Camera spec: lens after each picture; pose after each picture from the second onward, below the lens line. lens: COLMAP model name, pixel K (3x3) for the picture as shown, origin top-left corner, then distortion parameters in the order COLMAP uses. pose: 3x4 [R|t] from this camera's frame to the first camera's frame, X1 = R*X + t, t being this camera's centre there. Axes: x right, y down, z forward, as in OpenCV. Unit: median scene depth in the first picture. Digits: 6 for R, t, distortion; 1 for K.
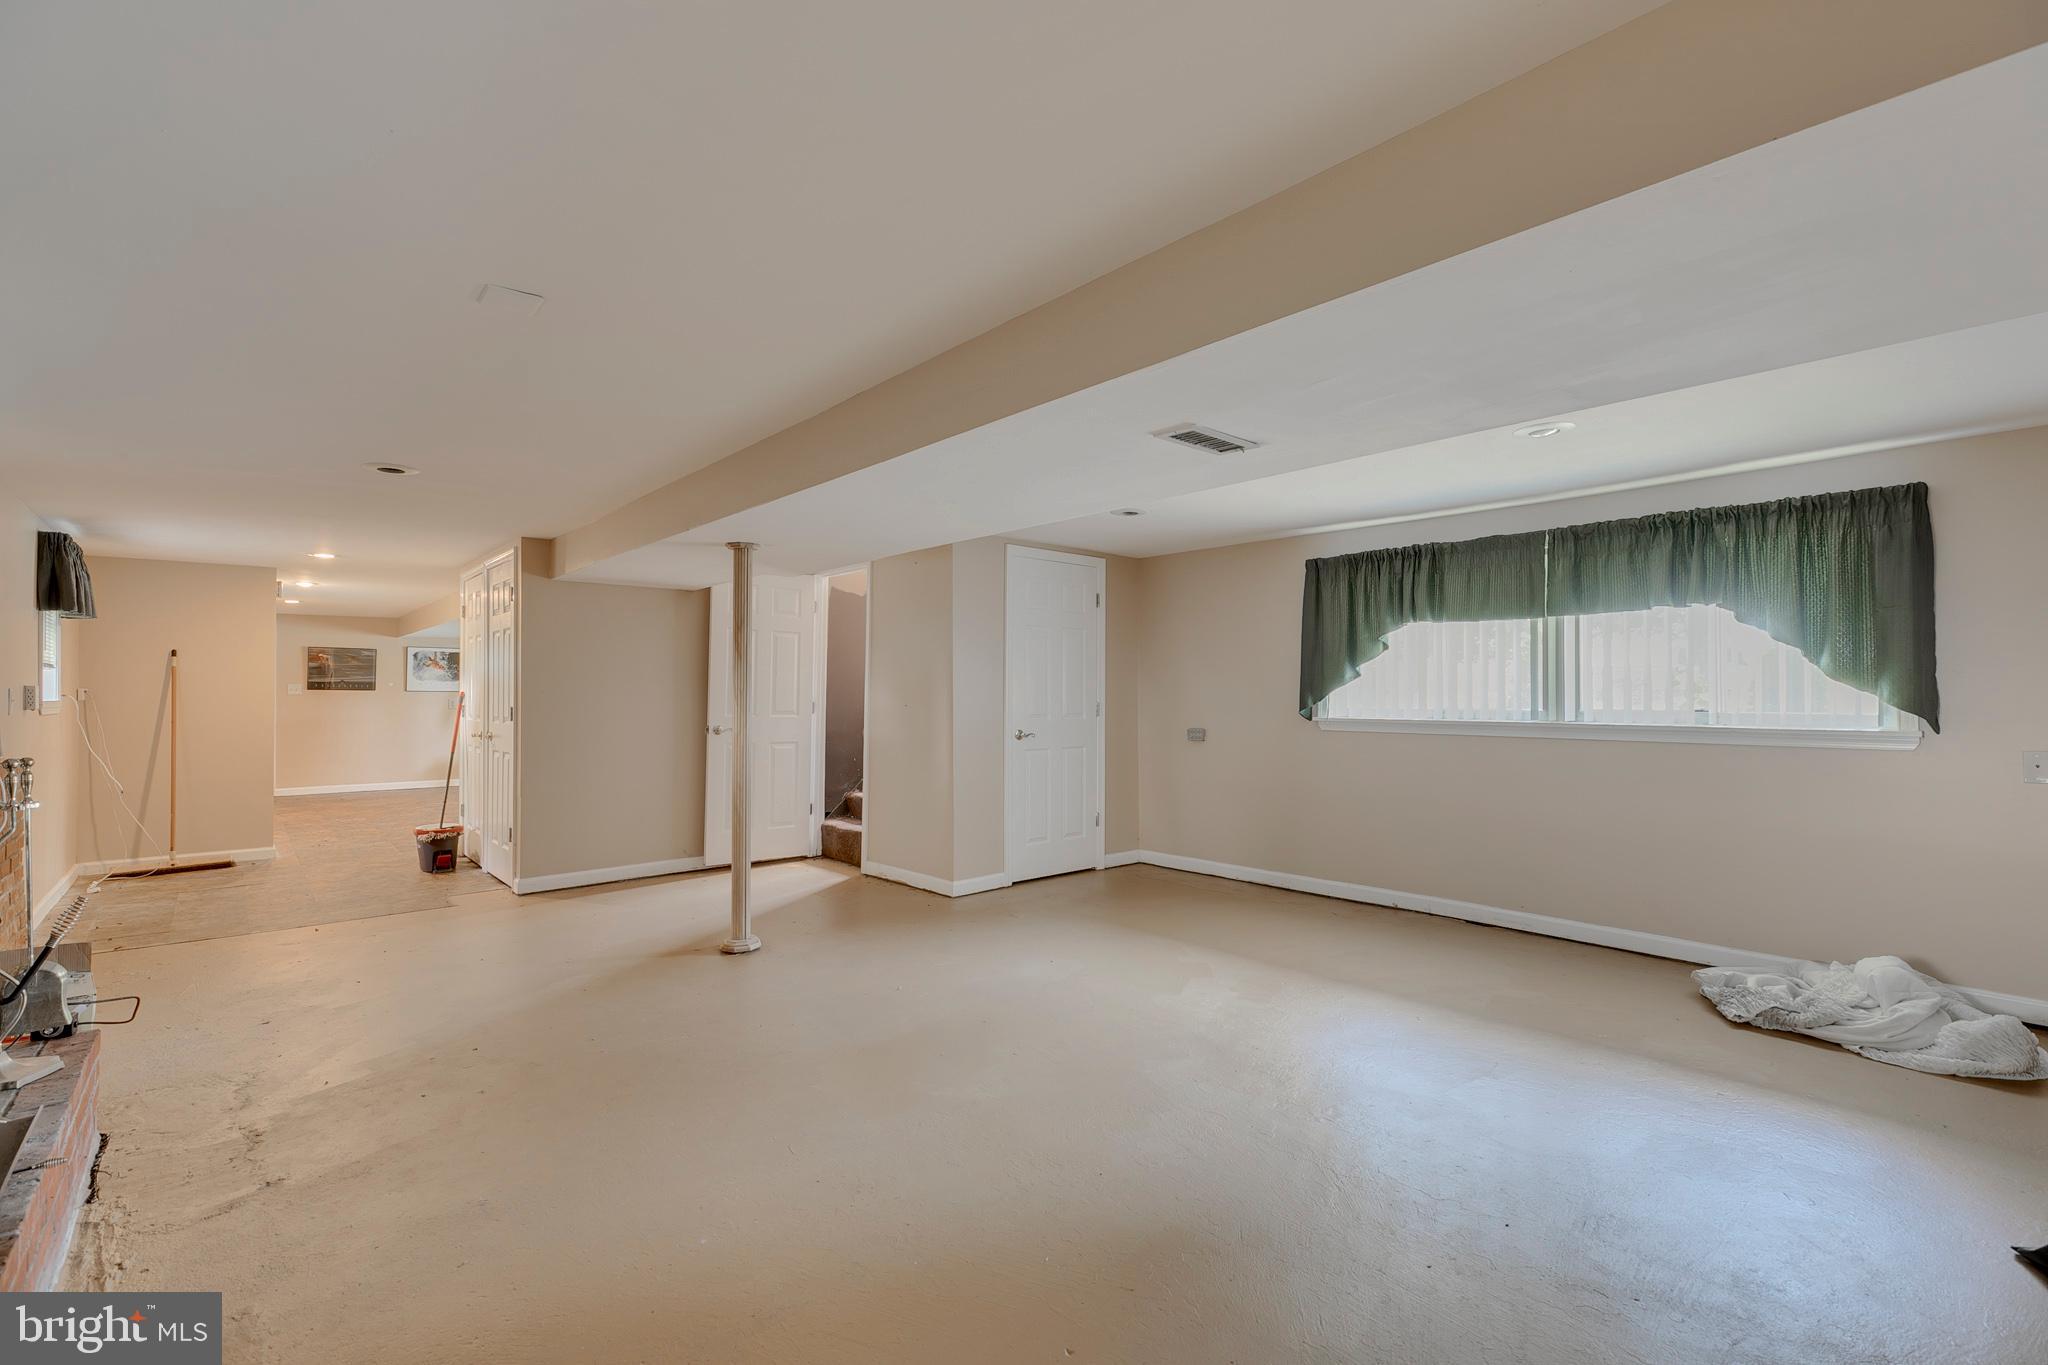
lens RADIAL K [[910.4, 0, 1022.6], [0, 910.4, 681.7], [0, 0, 1]] dist [0.004405, 0.000660]
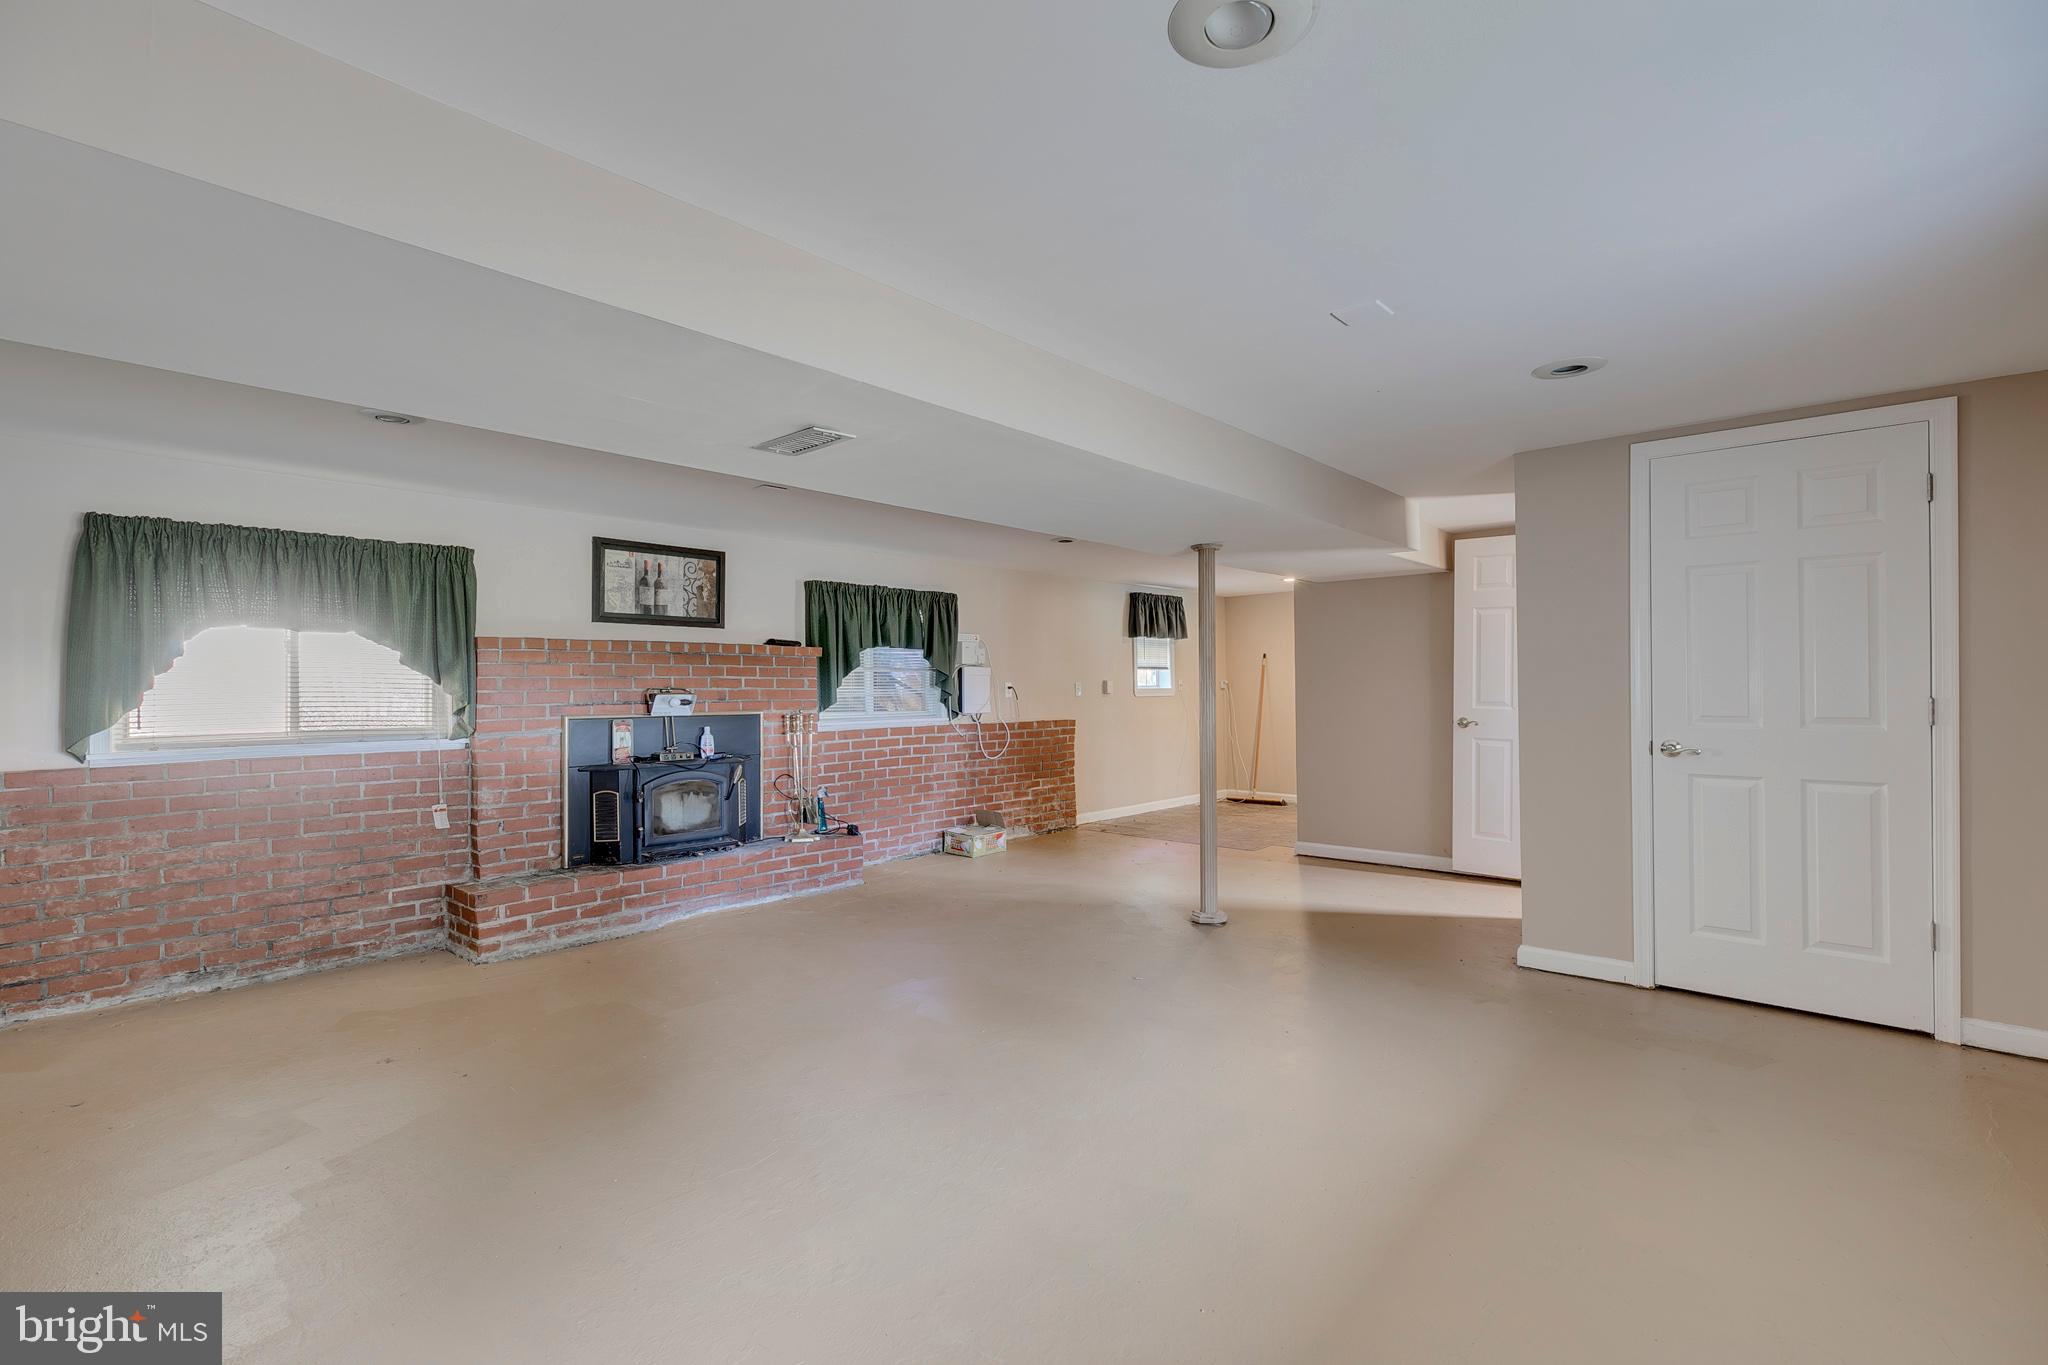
lens RADIAL K [[910.4, 0, 1022.6], [0, 910.4, 681.7], [0, 0, 1]] dist [0.004405, 0.000660]
pose [[0.107614, -0.005531, -0.994177, 1.311618], [0.026120, 0.999655, -0.002734, 0.008163], [0.993850, -0.025673, 0.107722, 1.173477]]
